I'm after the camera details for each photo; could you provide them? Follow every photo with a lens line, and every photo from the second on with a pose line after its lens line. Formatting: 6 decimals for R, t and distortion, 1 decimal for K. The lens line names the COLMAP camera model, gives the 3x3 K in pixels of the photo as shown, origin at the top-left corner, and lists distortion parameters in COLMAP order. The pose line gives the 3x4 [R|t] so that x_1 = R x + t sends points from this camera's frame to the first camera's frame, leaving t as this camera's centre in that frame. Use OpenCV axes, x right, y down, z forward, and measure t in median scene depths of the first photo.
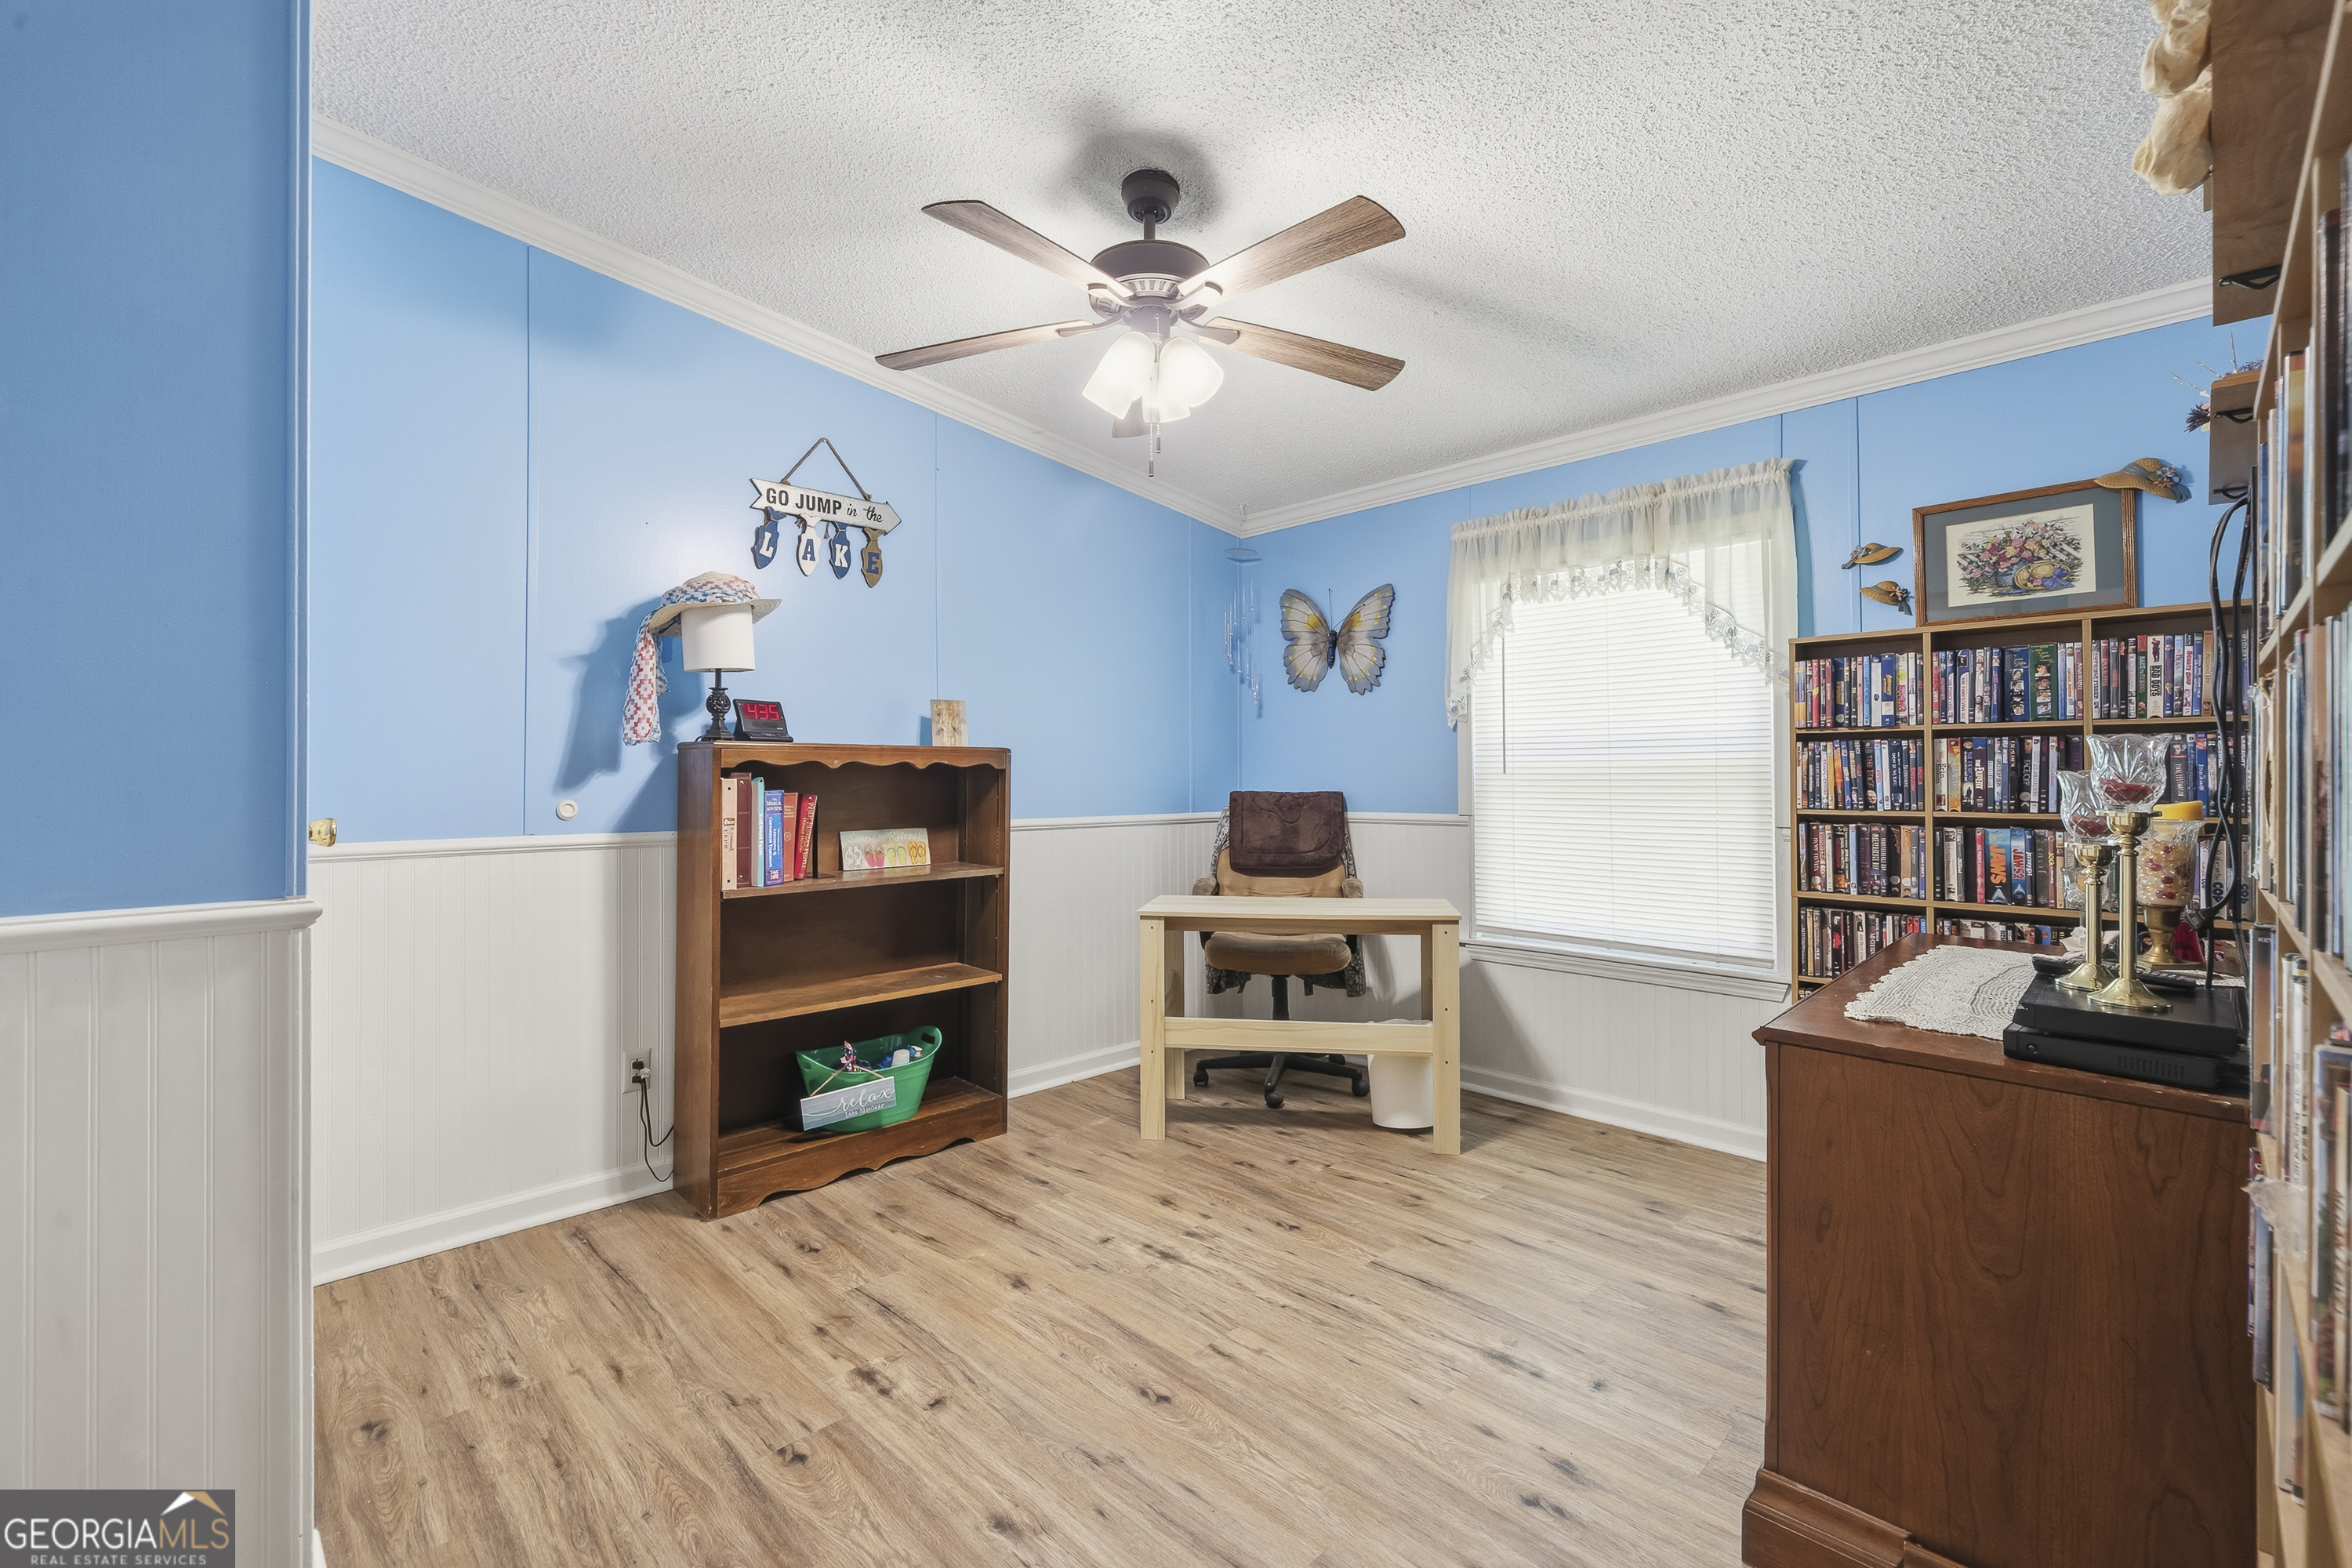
lens RADIAL K [[1014.0, 0, 1175.5], [0, 1014.0, 776.5], [0, 0, 1]] dist [0.004937, 0.000146]
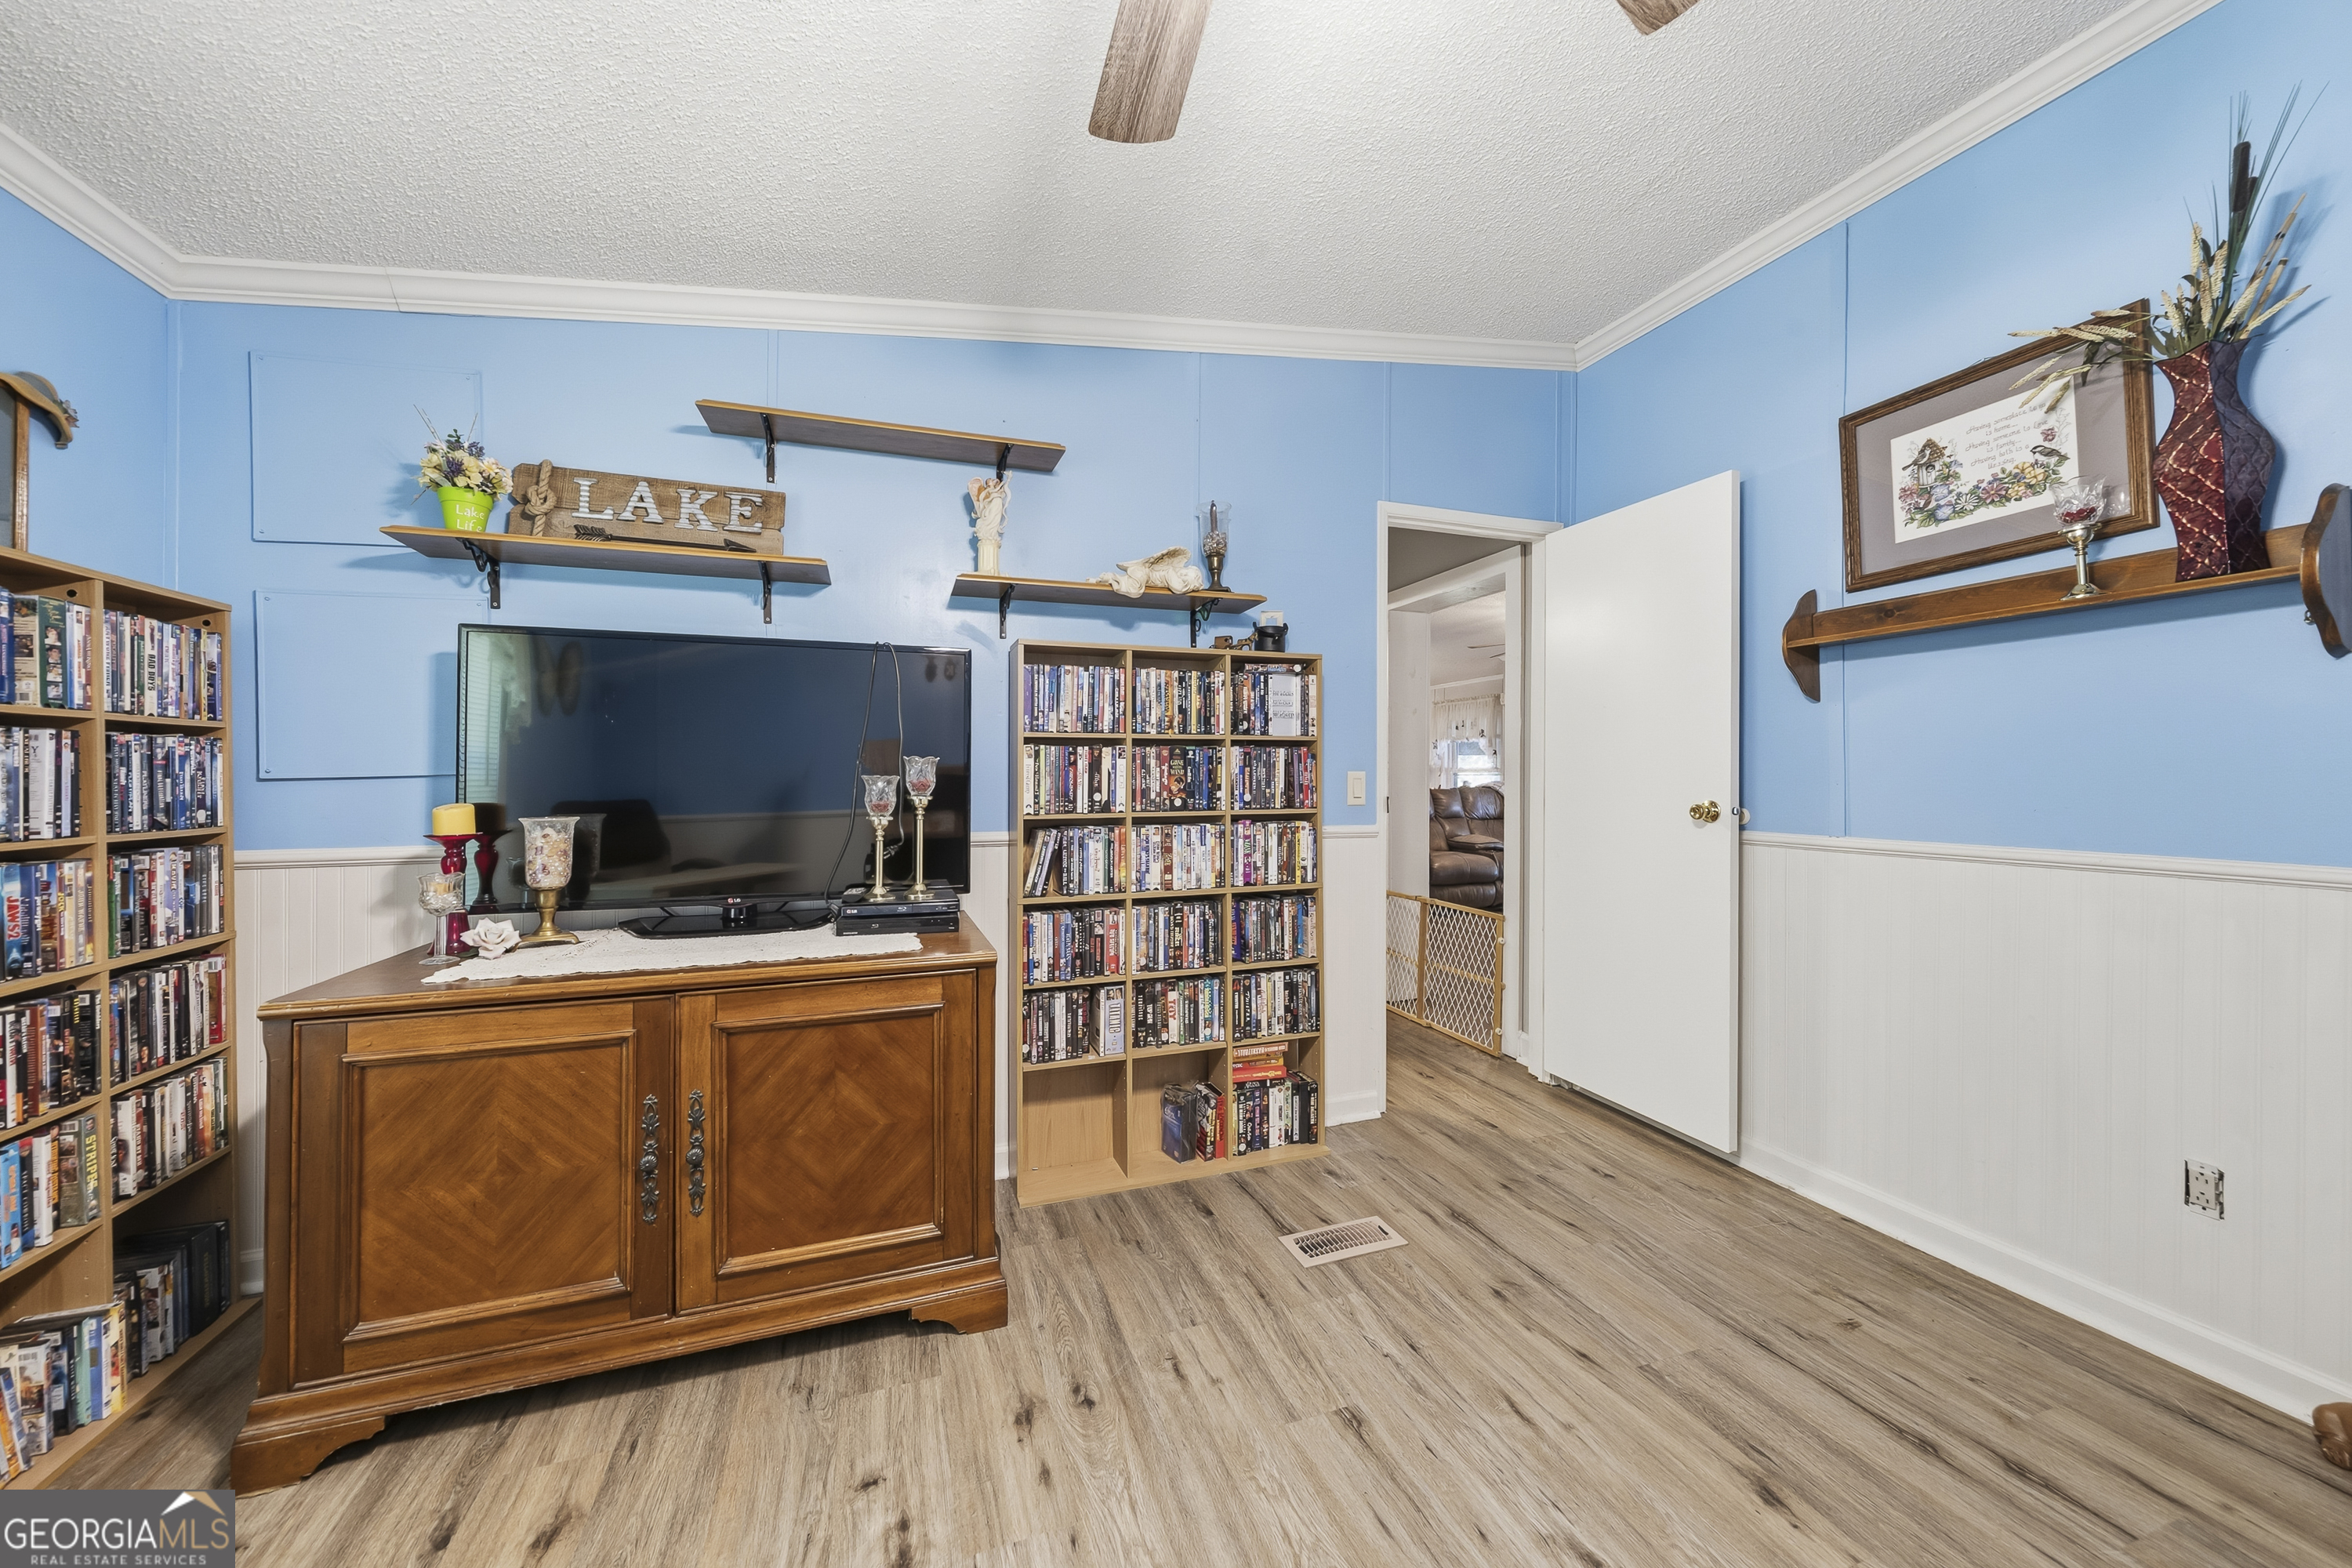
lens RADIAL K [[815.9, 0, 1175.3], [0, 815.9, 779.1], [0, 0, 1]] dist [-0.006403, -0.000189]
pose [[-0.910253, 0.003426, 0.414038, -0.090367], [0.004914, 0.999985, 0.002530, -0.002682], [-0.414023, 0.004337, -0.910256, 1.267644]]
